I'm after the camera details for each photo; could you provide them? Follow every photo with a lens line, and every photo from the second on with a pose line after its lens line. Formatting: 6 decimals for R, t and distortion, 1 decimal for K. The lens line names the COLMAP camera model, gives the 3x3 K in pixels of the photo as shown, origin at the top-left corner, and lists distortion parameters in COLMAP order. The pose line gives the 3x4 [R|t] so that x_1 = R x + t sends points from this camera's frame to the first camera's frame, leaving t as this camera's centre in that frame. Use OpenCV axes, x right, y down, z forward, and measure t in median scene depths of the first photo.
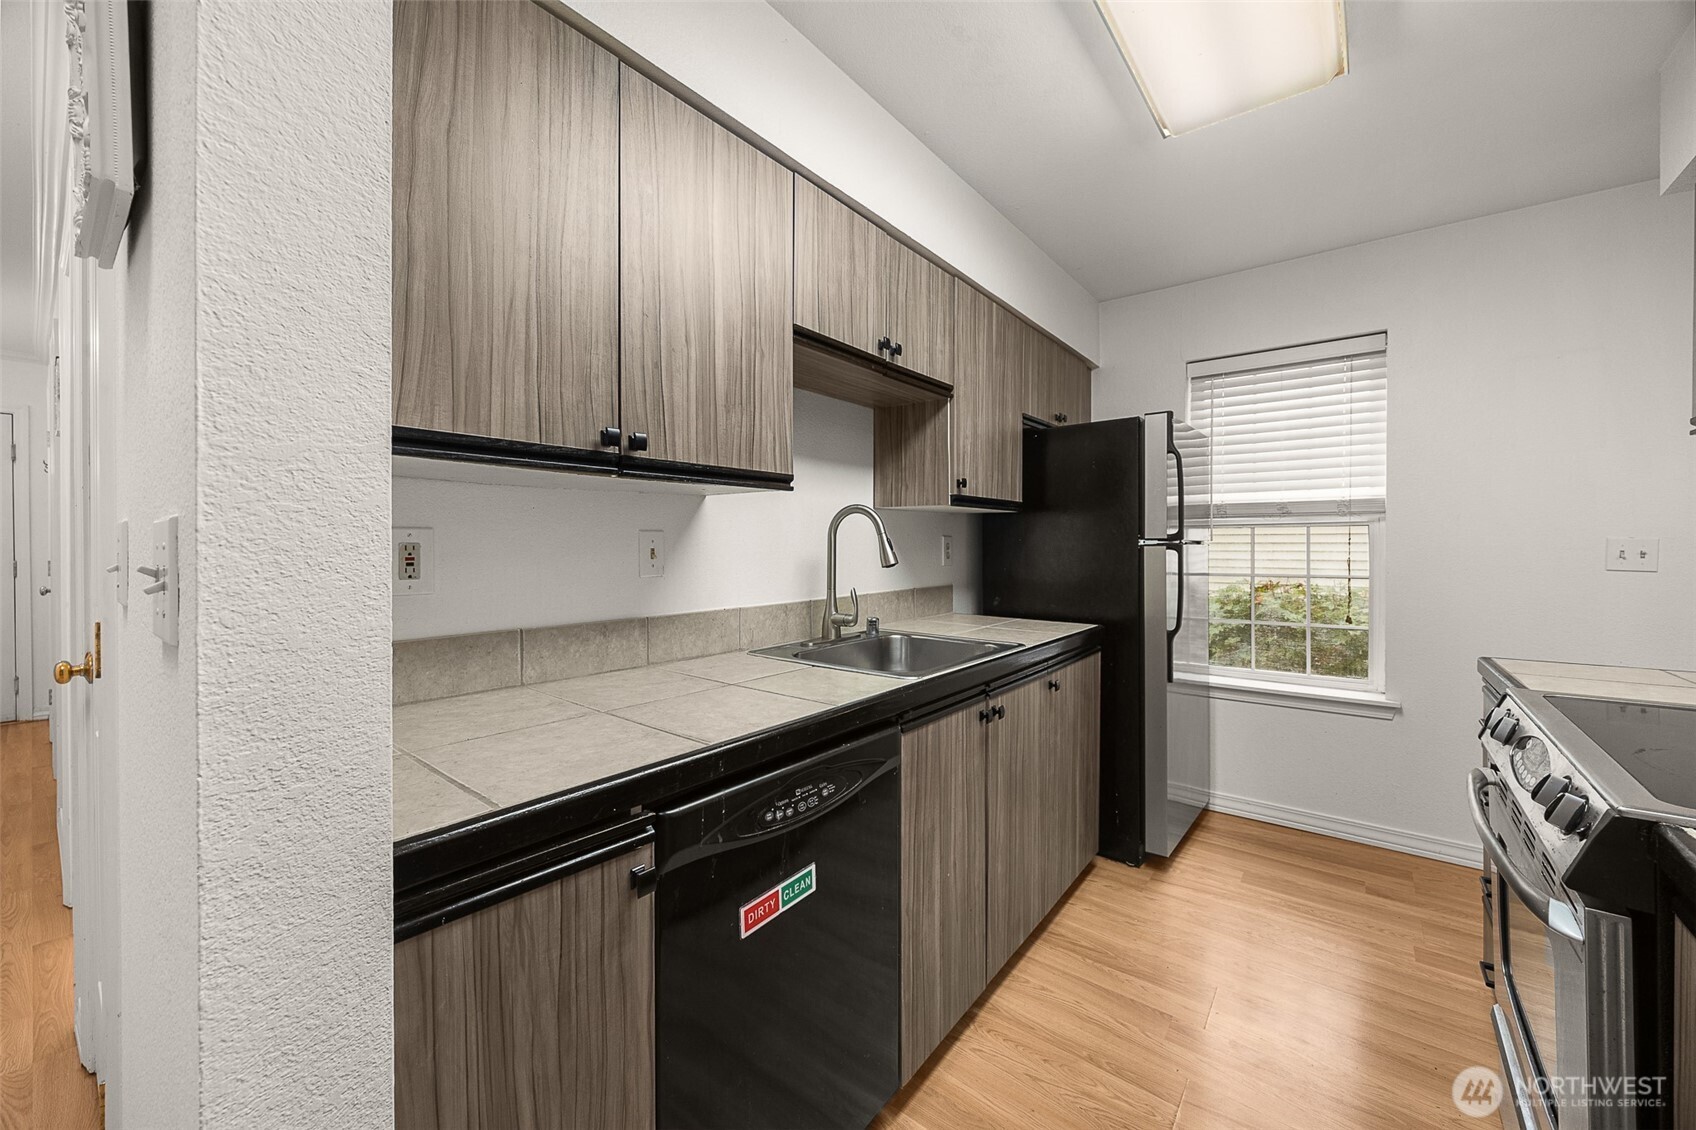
lens RADIAL K [[659.7, 0, 880.2], [0, 659.7, 551.9], [0, 0, 1]] dist [-0.001587, -0.000095]
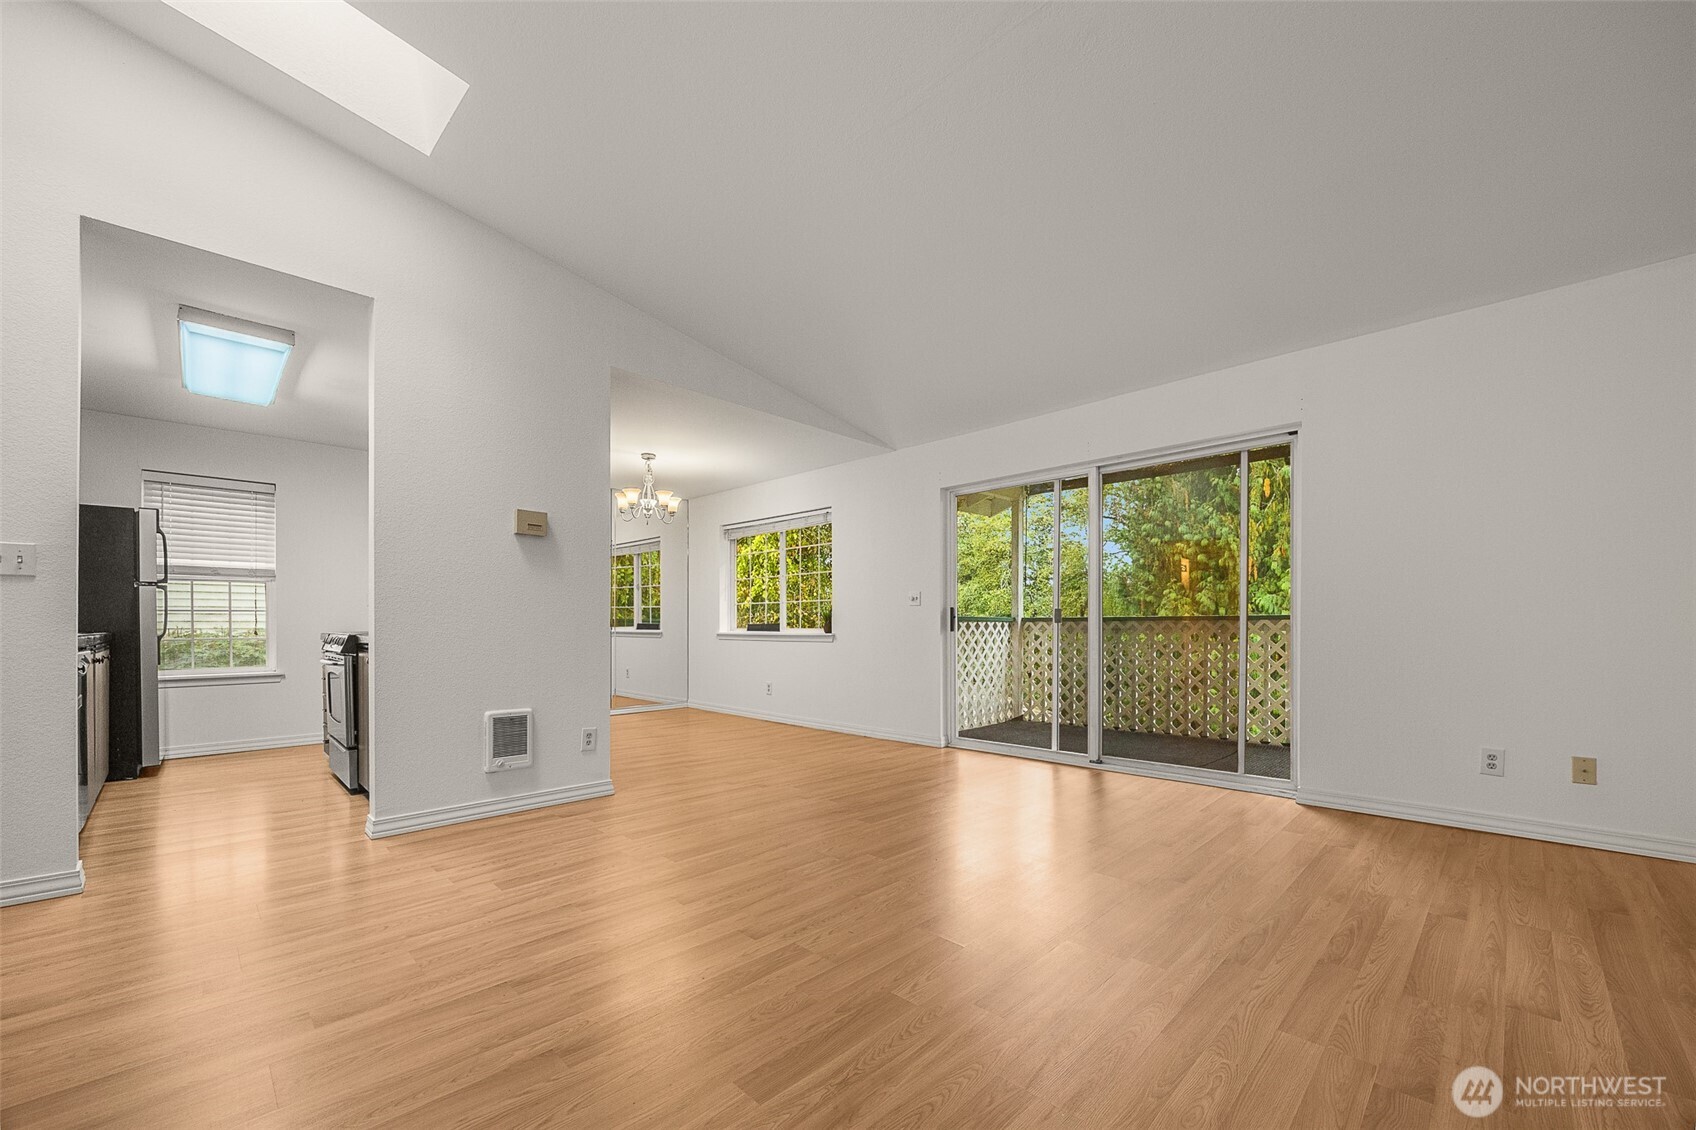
lens RADIAL K [[659.7, 0, 852.4], [0, 659.7, 627.7], [0, 0, 1]] dist [-0.001587, -0.000095]
pose [[0.147308, -0.004585, 0.989080, -1.218589], [0.010398, 0.999941, 0.003087, 0.136363], [-0.989036, 0.009830, 0.147347, -1.286435]]
